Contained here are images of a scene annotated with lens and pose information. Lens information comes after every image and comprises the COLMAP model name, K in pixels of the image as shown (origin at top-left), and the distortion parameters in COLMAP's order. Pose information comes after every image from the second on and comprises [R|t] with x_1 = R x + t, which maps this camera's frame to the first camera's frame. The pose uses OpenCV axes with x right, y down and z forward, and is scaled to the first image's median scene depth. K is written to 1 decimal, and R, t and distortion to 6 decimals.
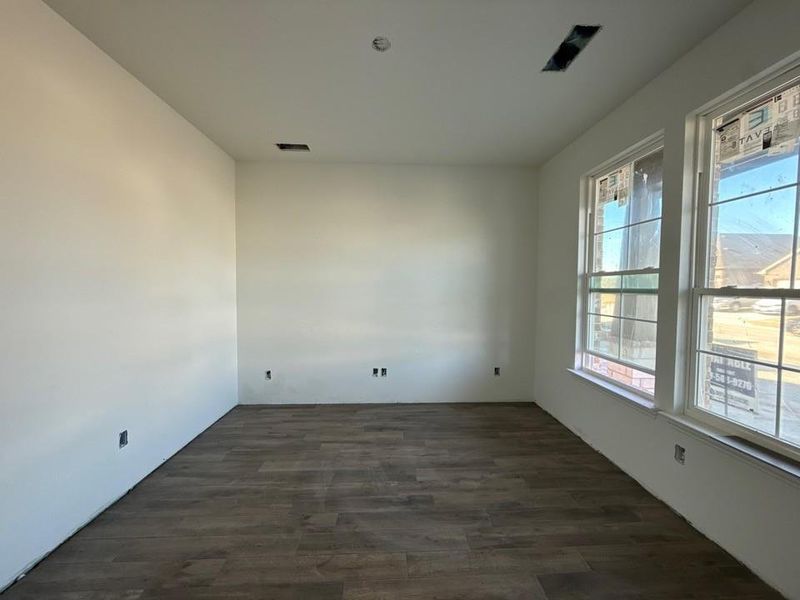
lens RADIAL K [[337.3, 0, 400.0], [0, 337.3, 300.0], [0, 0, 1]] dist [-0.000268, 0.000105]
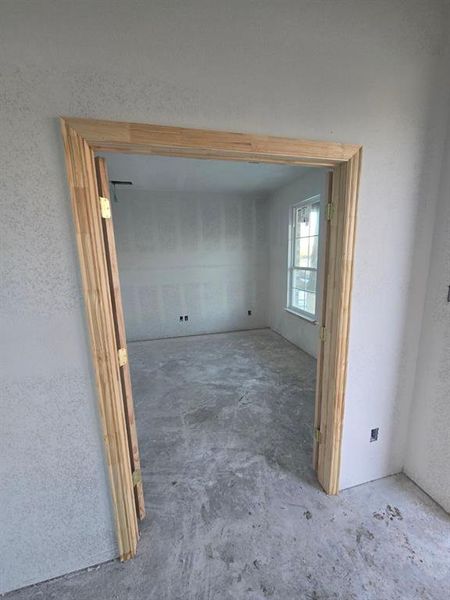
lens RADIAL K [[253.0, 0, 225.0], [0, 253.0, 300.0], [0, 0, 1]] dist [-0.000268, 0.000105]
pose [[0.971249, -0.076640, 0.225391, -0.173200], [0.042997, 0.987666, 0.150554, -0.081243], [-0.234150, -0.136534, 0.962565, -0.350050]]
